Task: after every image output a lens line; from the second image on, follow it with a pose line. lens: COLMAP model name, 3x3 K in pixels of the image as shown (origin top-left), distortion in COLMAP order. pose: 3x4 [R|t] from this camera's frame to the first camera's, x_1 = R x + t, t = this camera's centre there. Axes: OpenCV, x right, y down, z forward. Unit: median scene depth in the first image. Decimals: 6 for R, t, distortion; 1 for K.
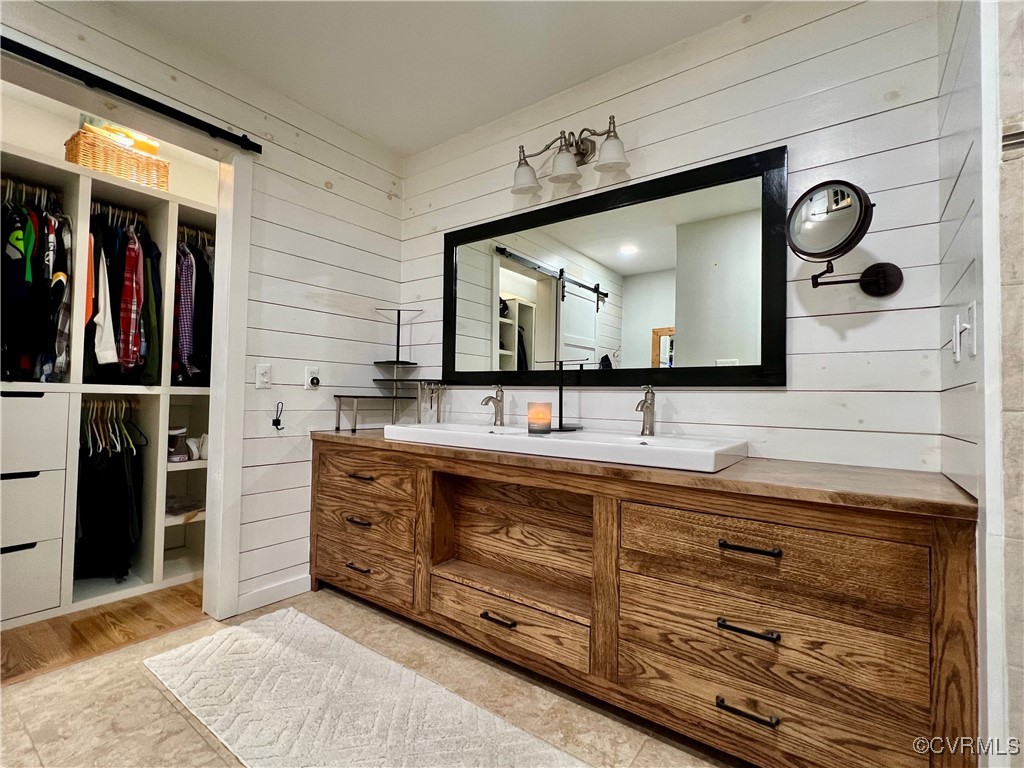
lens RADIAL K [[476.0, 0, 512.0], [0, 476.0, 384.0], [0, 0, 1]] dist [-0.001617, -0.000107]
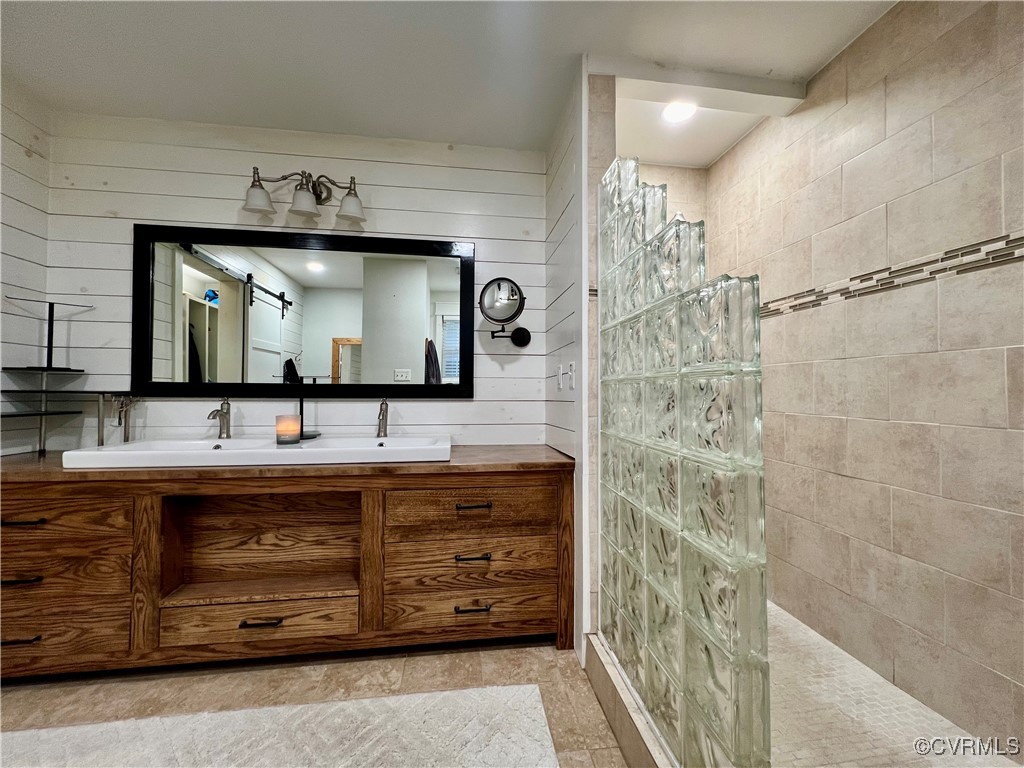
lens RADIAL K [[408.5, 0, 510.9], [0, 408.5, 381.2], [0, 0, 1]] dist [-0.000696, -0.000035]
pose [[0.713559, 0.003403, 0.700586, -0.250897], [-0.010311, 0.999931, 0.005645, -0.054507], [-0.700519, -0.011252, 0.713545, -0.038186]]
